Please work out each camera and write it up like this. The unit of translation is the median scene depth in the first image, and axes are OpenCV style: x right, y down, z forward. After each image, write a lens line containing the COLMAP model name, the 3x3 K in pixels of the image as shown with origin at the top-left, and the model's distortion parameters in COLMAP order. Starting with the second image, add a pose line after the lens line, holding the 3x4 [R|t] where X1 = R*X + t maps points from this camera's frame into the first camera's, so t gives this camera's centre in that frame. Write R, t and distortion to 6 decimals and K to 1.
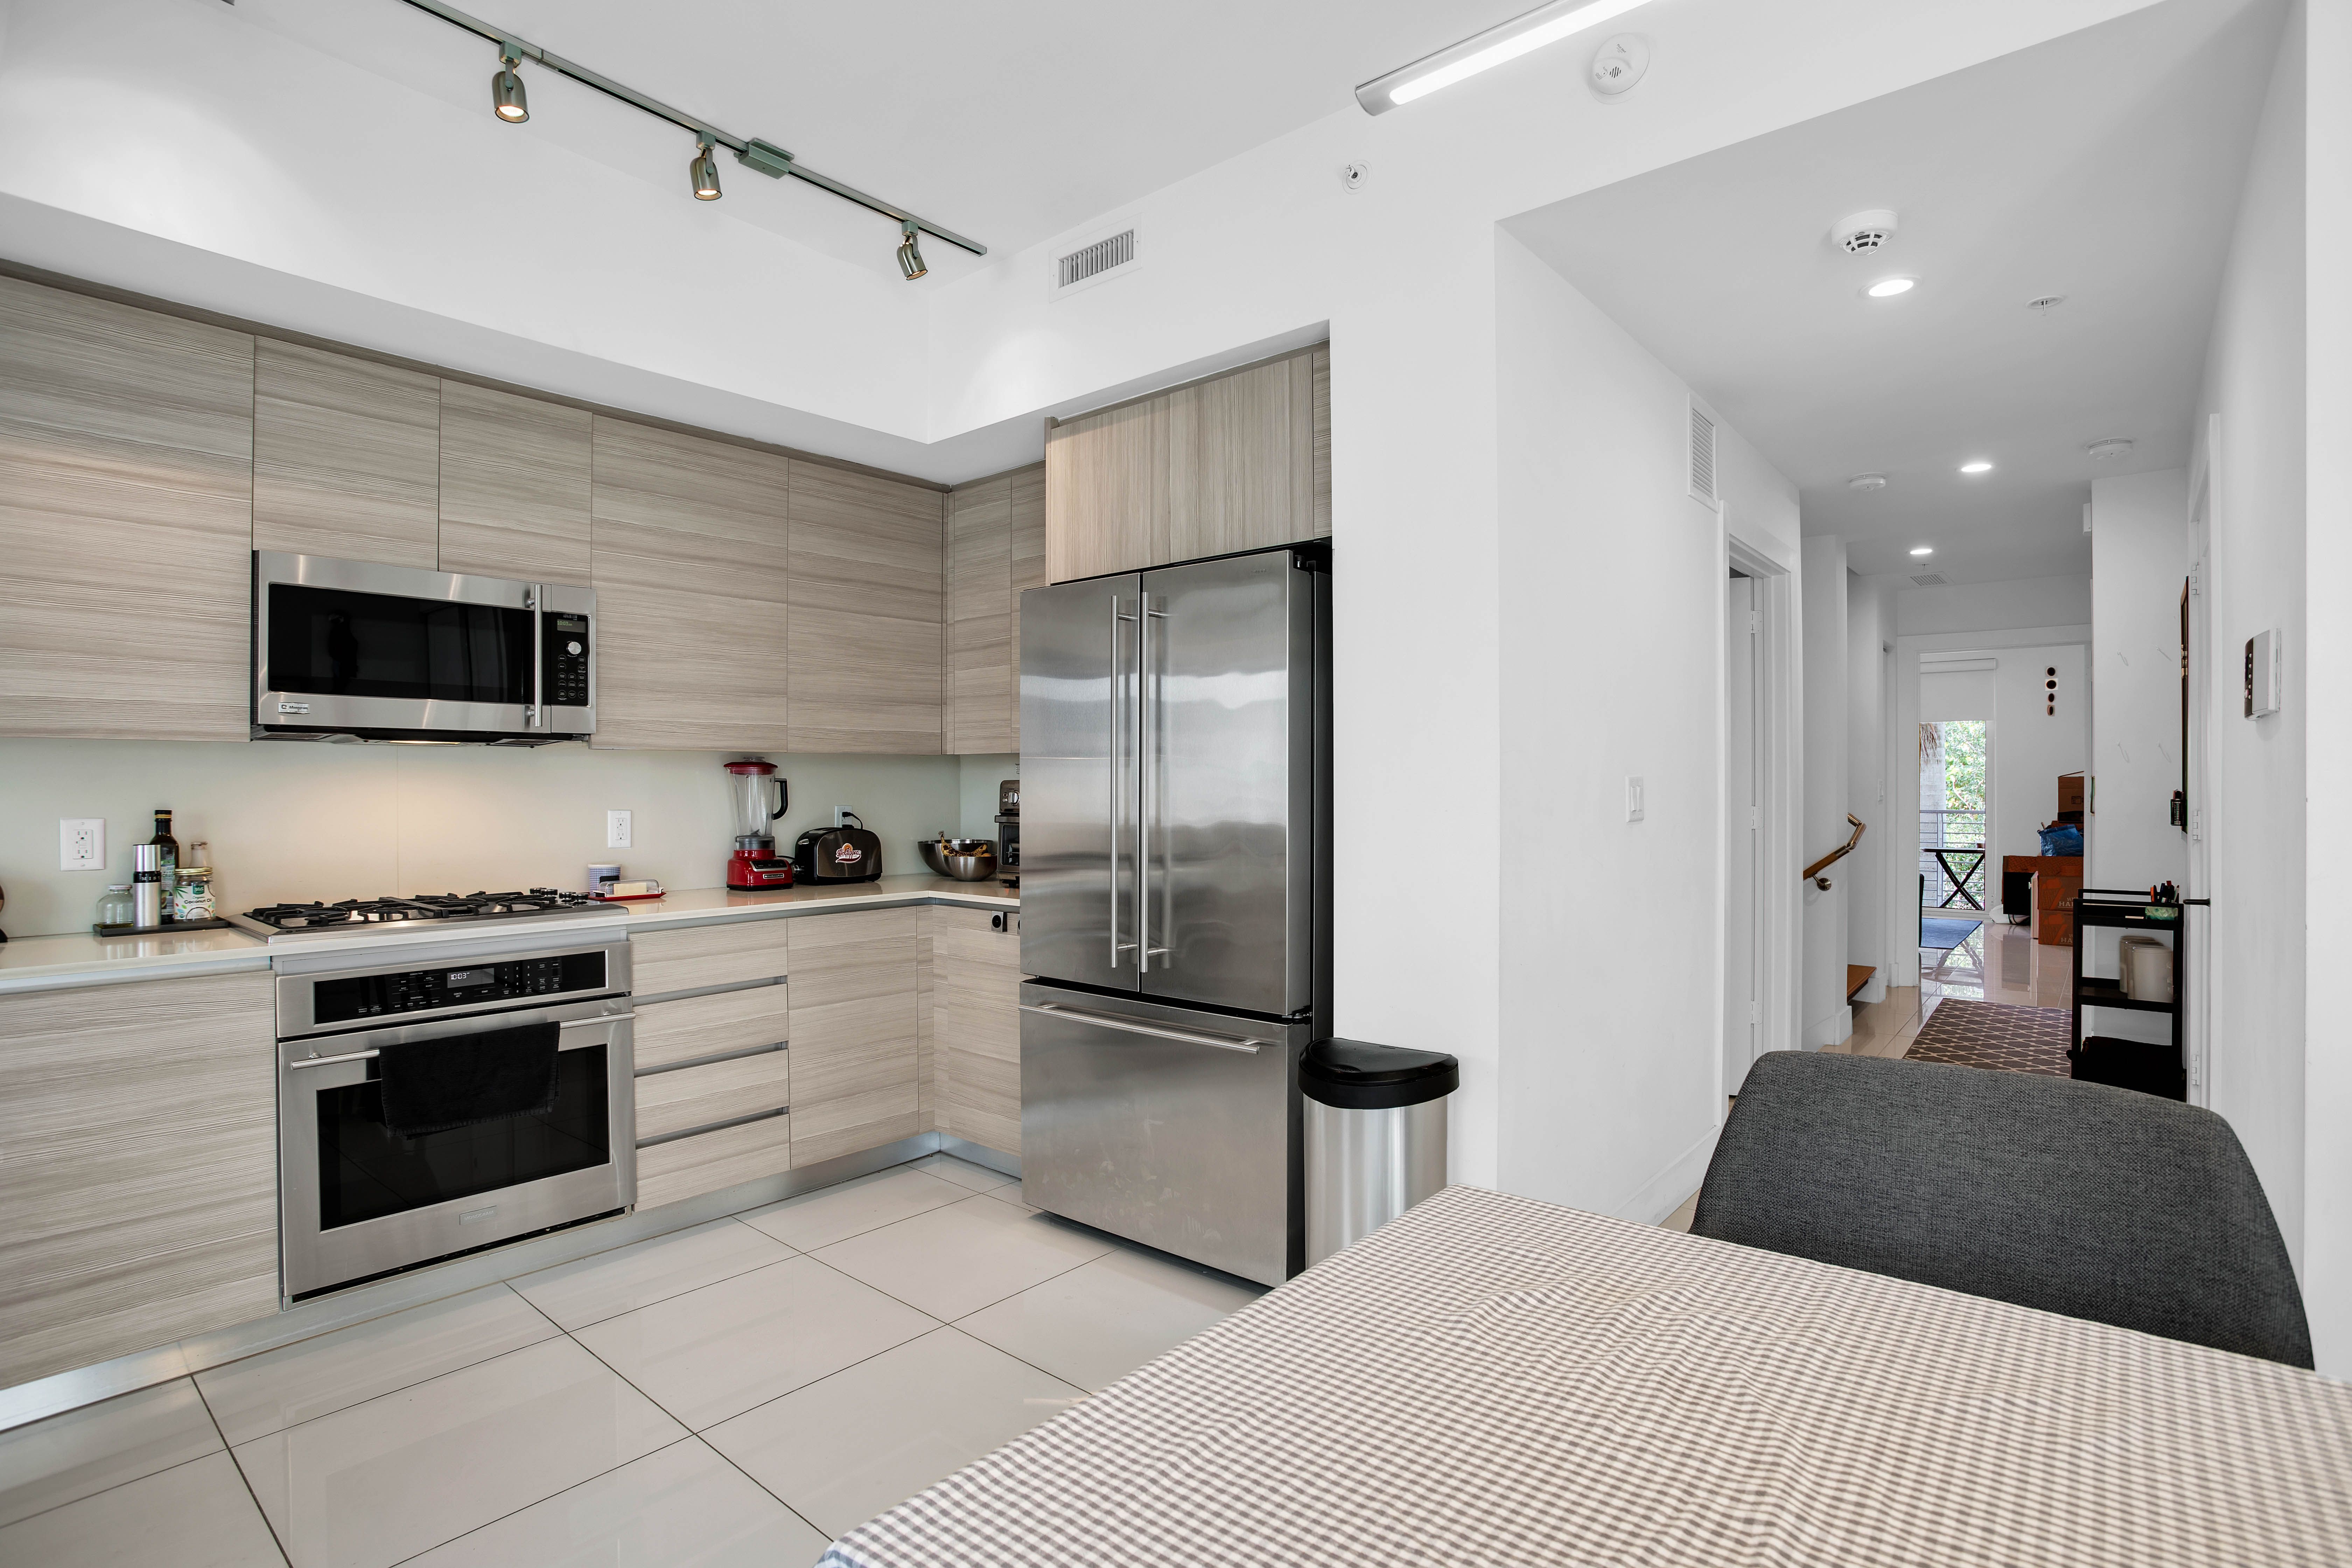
lens RADIAL K [[1171.9, 0, 1125.3], [0, 1171.9, 787.7], [0, 0, 1]] dist [-0.058074, 0.034184]
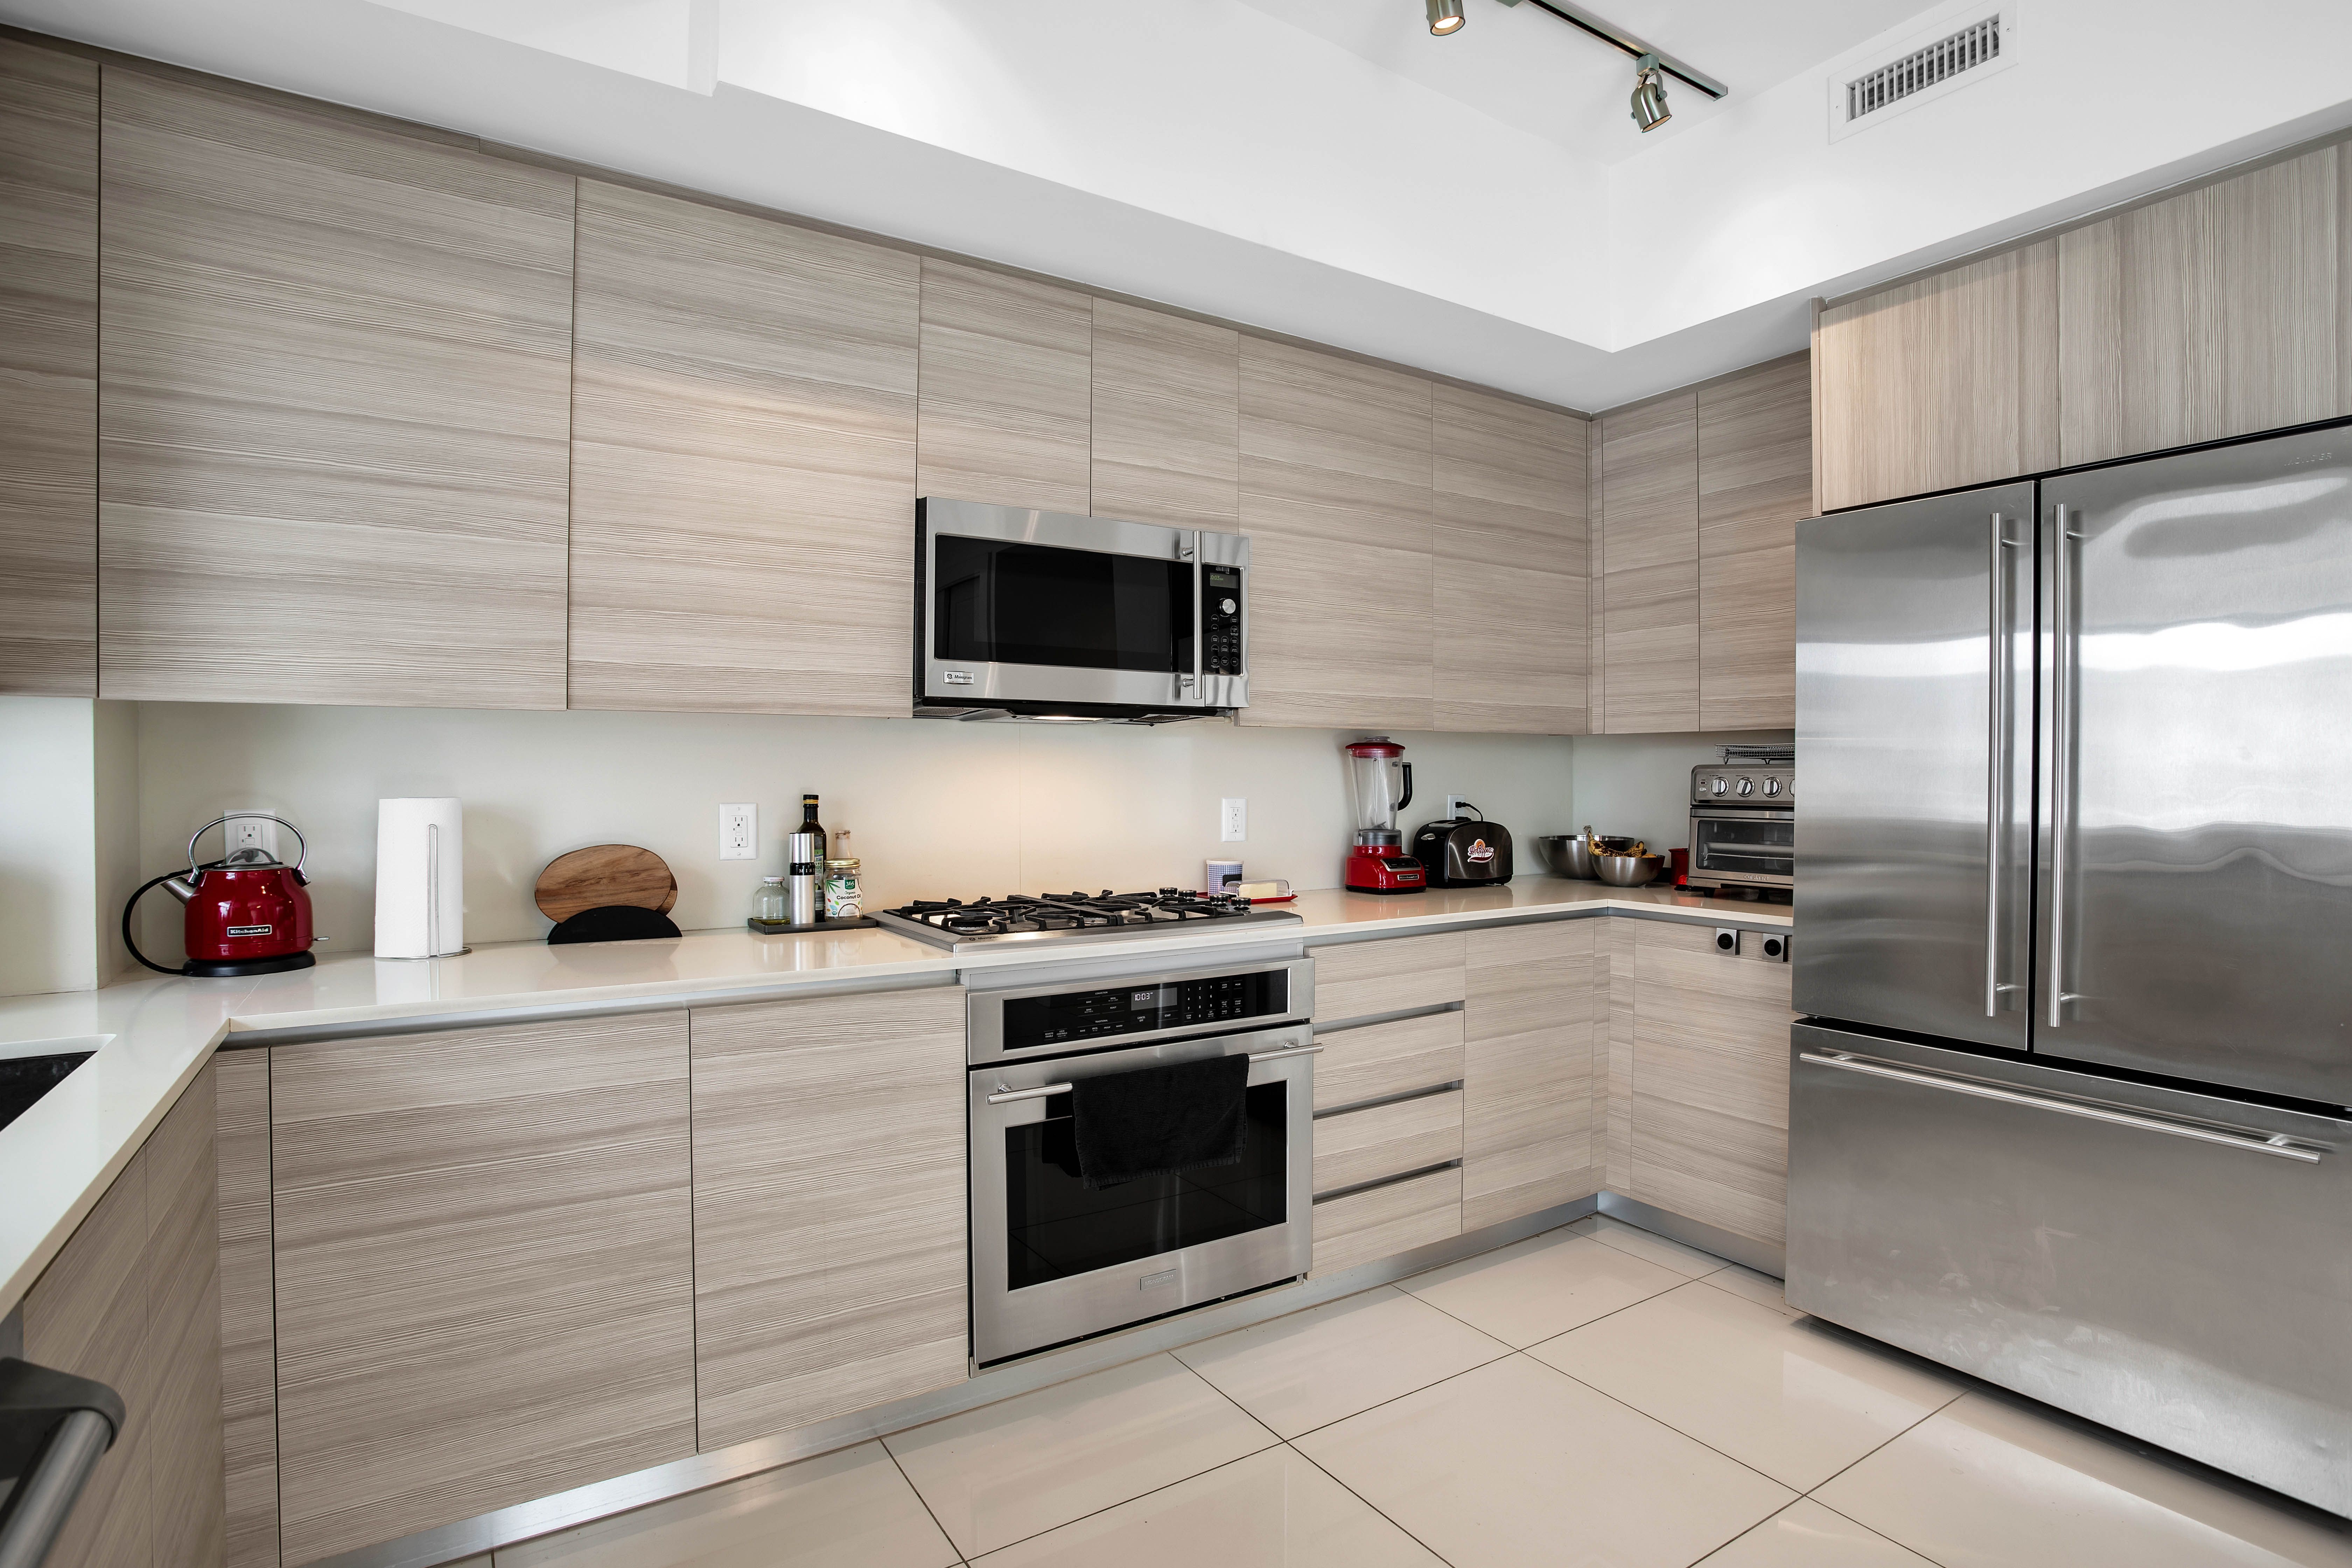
lens RADIAL K [[1165.2, 0, 1180.8], [0, 1165.2, 781.6], [0, 0, 1]] dist [-0.075740, 0.034812]
pose [[0.969136, 0.004458, -0.246487, -0.311569], [-0.003436, 0.999984, 0.004573, 0.003740], [0.246504, -0.003585, 0.969135, 0.173763]]
